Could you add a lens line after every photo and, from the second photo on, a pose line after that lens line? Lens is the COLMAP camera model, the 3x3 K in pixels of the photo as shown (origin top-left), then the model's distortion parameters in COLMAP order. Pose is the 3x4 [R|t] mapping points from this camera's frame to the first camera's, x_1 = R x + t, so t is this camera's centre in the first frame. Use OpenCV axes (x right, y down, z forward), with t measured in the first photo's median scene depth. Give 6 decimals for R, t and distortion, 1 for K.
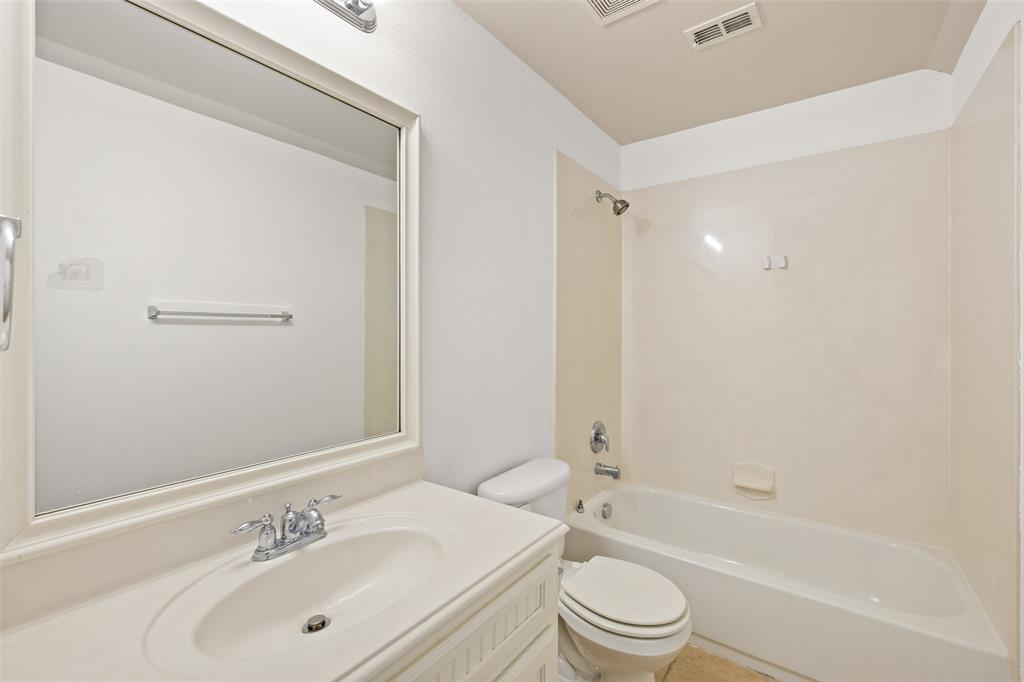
lens RADIAL K [[426.4, 0, 512.0], [0, 426.4, 341.0], [0, 0, 1]] dist [0.000336, 0.000123]
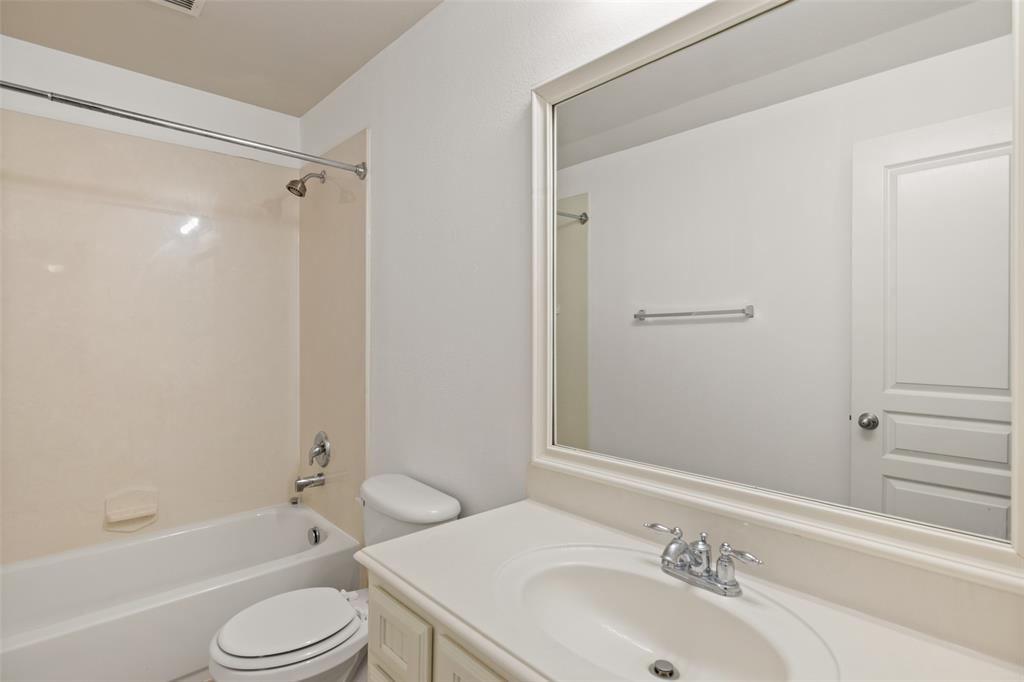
lens RADIAL K [[537.8, 0, 509.8], [0, 537.8, 328.5], [0, 0, 1]] dist [-0.001012, -0.000263]
pose [[-0.211771, -0.011281, -0.977254, 0.676127], [-0.015158, 0.999851, -0.008258, -0.012233], [0.977202, 0.013064, -0.211910, 0.917568]]
